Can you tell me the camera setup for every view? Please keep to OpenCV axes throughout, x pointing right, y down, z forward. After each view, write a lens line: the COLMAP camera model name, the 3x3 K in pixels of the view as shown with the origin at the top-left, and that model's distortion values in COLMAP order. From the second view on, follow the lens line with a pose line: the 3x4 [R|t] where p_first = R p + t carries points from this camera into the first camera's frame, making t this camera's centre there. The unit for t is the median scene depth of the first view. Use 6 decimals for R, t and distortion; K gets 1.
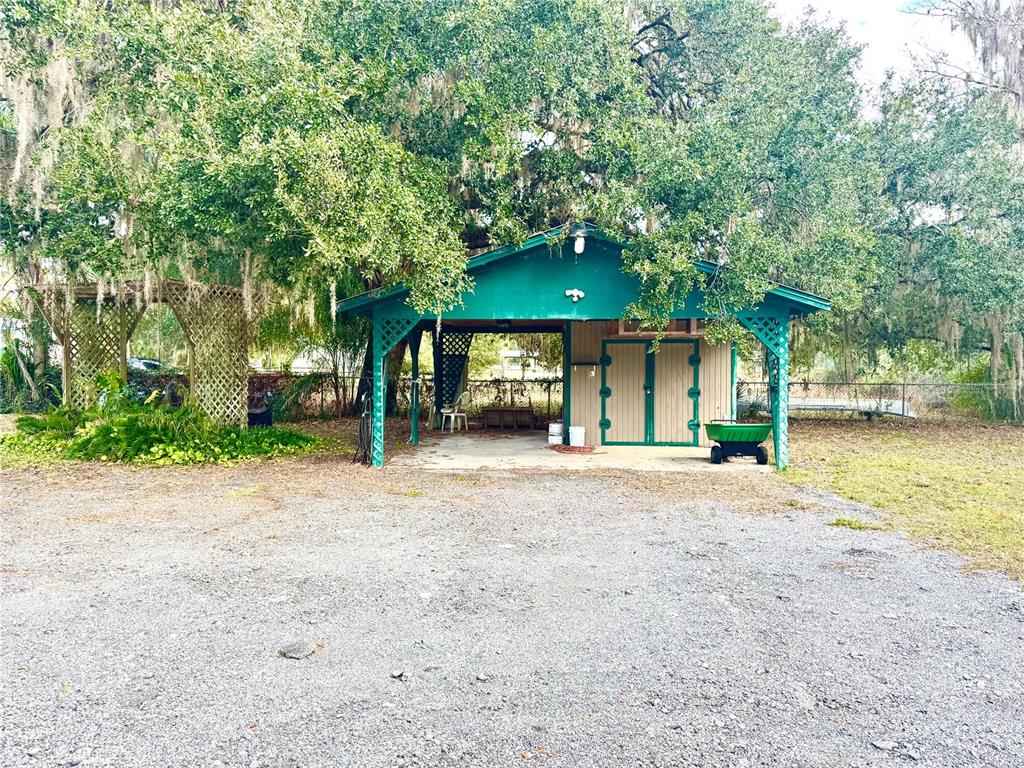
lens RADIAL K [[722.5, 0, 514.7], [0, 722.5, 382.4], [0, 0, 1]] dist [0.057876, 0.001169]
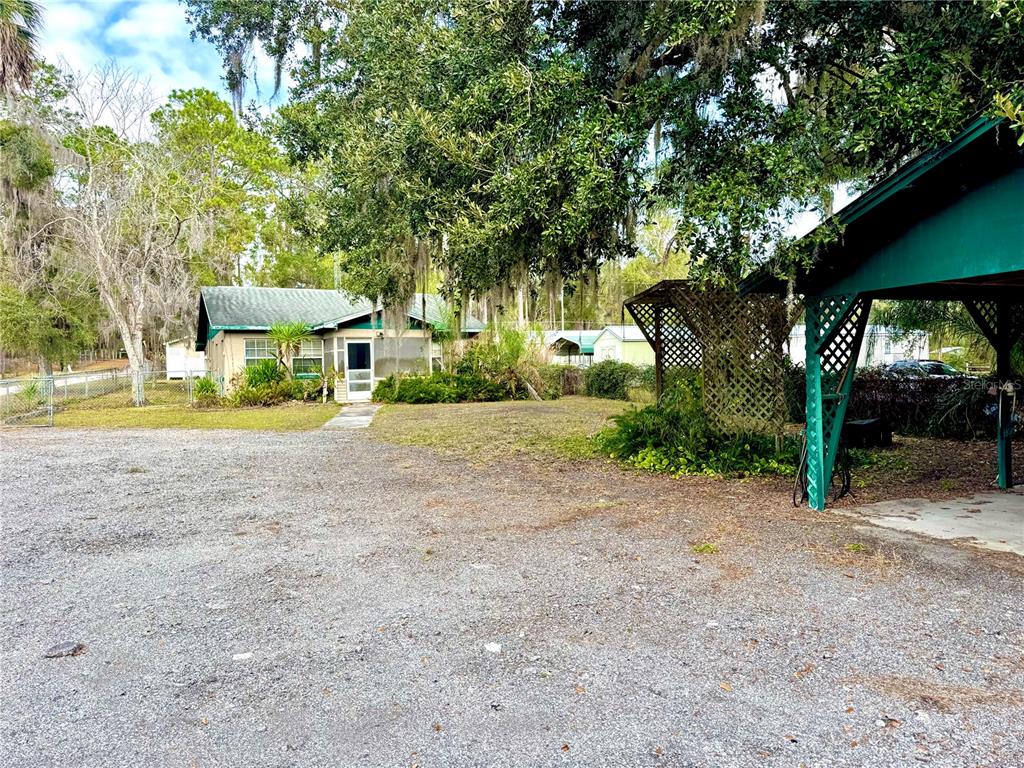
lens RADIAL K [[722.5, 0, 513.5], [0, 722.5, 383.4], [0, 0, 1]] dist [0.057876, 0.001169]
pose [[0.416373, 0.006362, -0.909171, 0.288985], [-0.008531, 0.999959, 0.003091, -0.004311], [0.909154, 0.006469, 0.416410, 0.370059]]
